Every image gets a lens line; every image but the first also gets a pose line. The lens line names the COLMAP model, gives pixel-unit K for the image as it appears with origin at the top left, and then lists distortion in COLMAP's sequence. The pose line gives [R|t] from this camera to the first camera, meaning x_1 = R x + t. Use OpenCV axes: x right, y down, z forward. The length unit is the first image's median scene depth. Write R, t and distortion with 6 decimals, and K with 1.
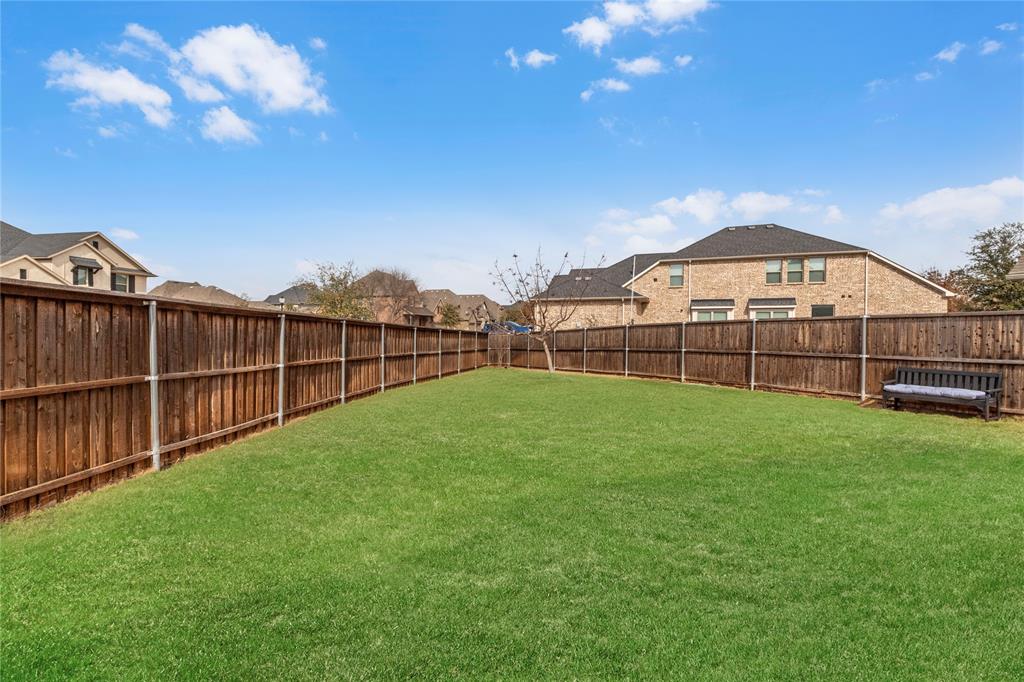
lens RADIAL K [[474.6, 0, 506.9], [0, 474.6, 341.5], [0, 0, 1]] dist [0.005075, 0.000179]
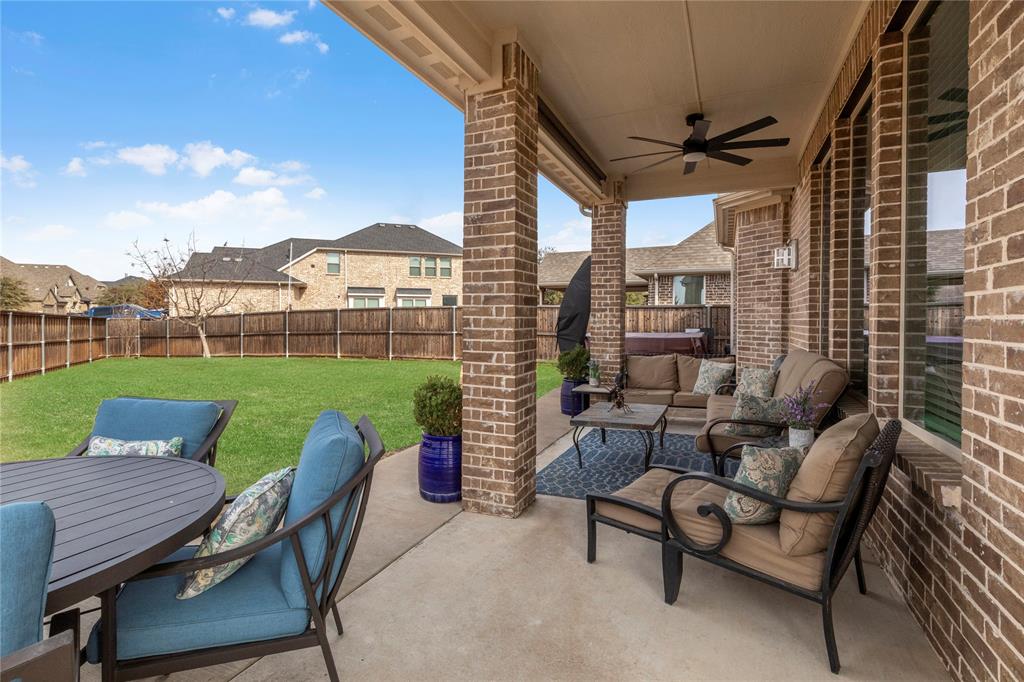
lens RADIAL K [[474.6, 0, 504.3], [0, 474.6, 331.0], [0, 0, 1]] dist [0.005075, 0.000179]
pose [[0.775244, -0.020590, 0.631327, -0.033049], [0.014697, 0.999786, 0.014559, 0.002435], [-0.631491, -0.002008, 0.775380, -0.105649]]
